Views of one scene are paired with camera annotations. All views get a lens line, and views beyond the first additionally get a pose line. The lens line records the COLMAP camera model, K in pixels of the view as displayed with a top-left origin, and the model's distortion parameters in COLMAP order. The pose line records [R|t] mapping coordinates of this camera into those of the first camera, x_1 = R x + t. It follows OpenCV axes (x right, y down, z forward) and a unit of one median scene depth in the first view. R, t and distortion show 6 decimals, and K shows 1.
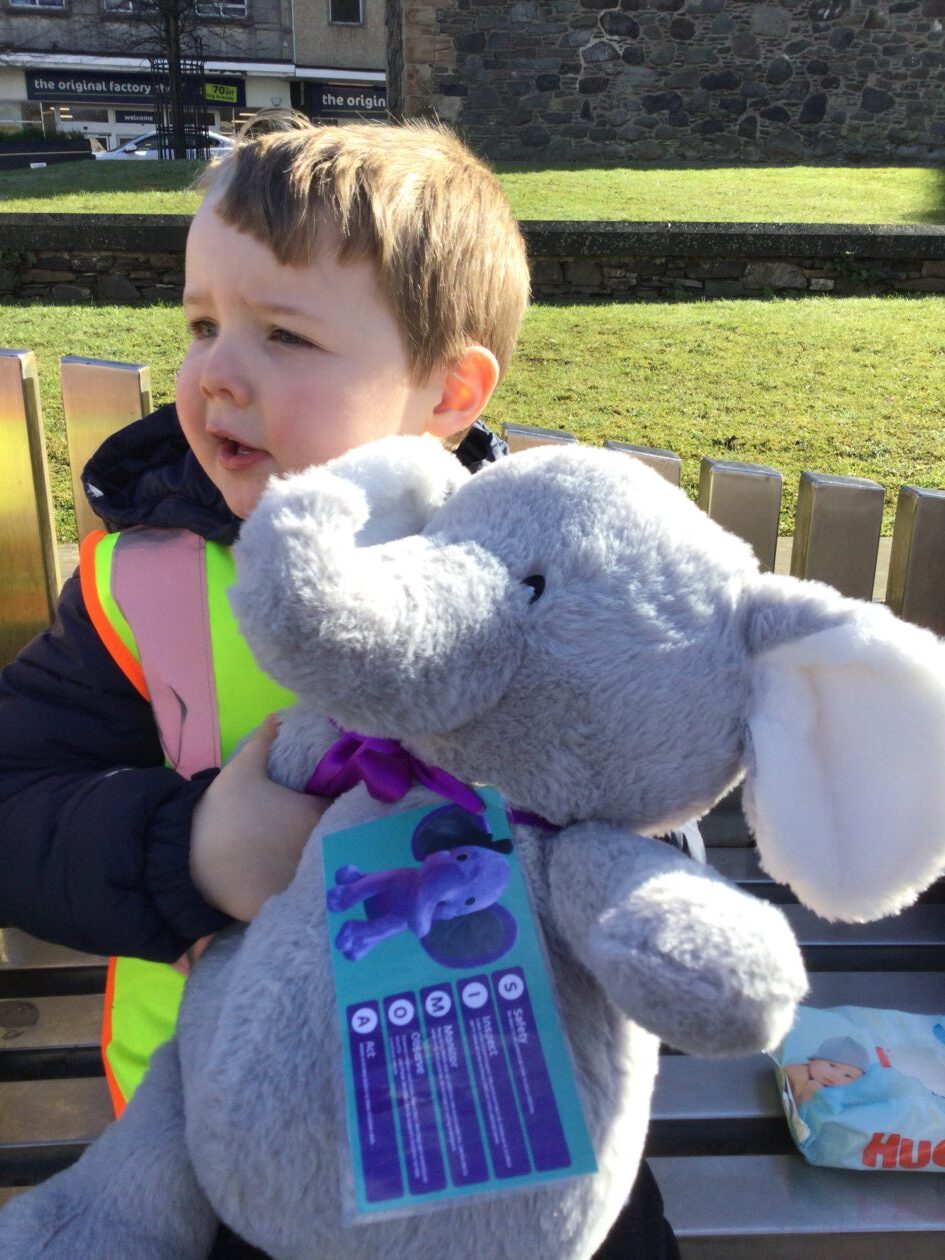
lens RADIAL K [[1144.0, 0, 472.5], [0, 1144.0, 630.0], [0, 0, 1]] dist [0.008018, -0.015268]
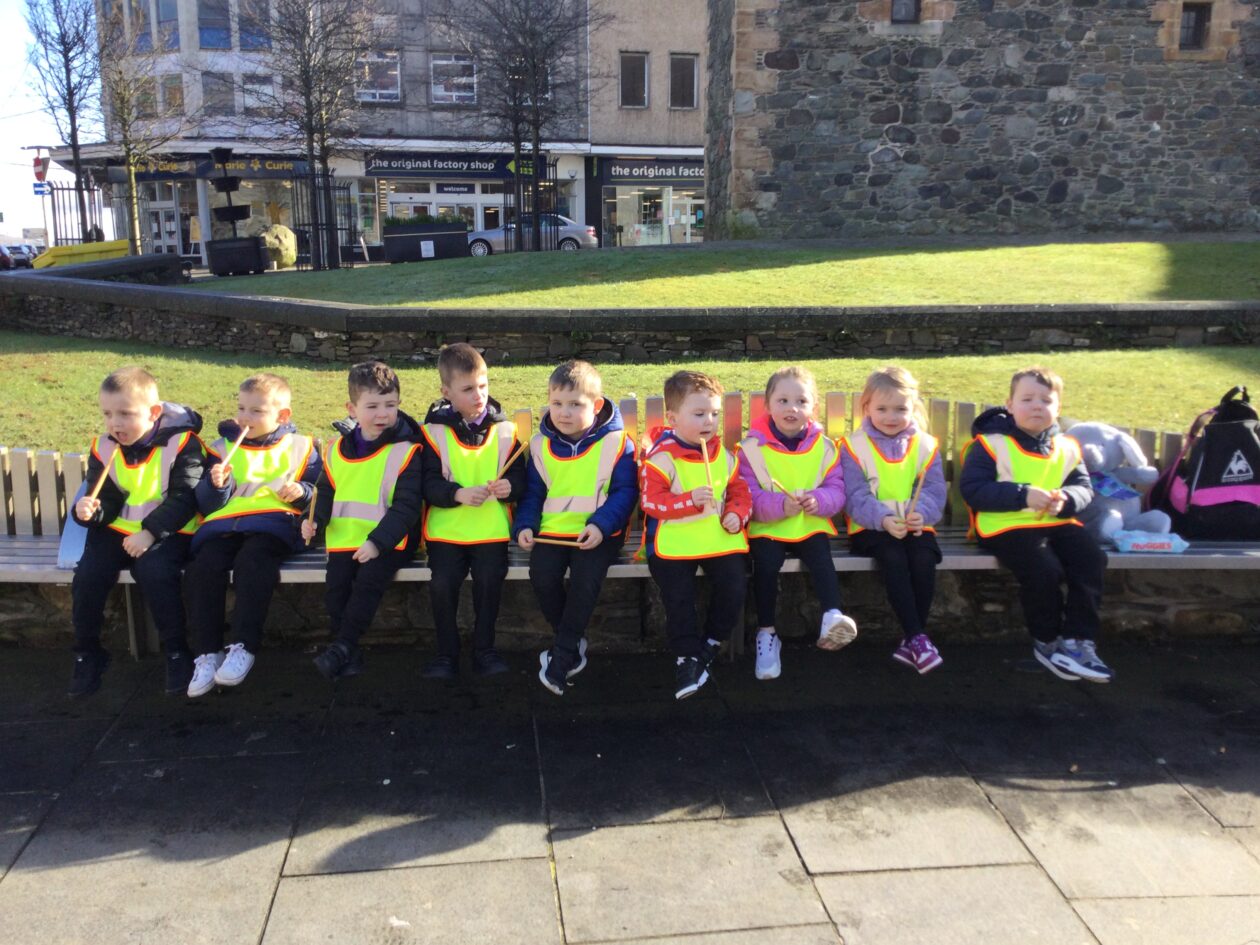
lens RADIAL K [[1154.4, 0, 629.4], [0, 1154.4, 506.2], [0, 0, 1]] dist [0.127395, -0.220268]
pose [[0.998176, -0.002638, -0.060312, -0.095350], [-0.005290, 0.991381, -0.130907, 0.058044], [0.060138, 0.130987, 0.989558, -0.260613]]
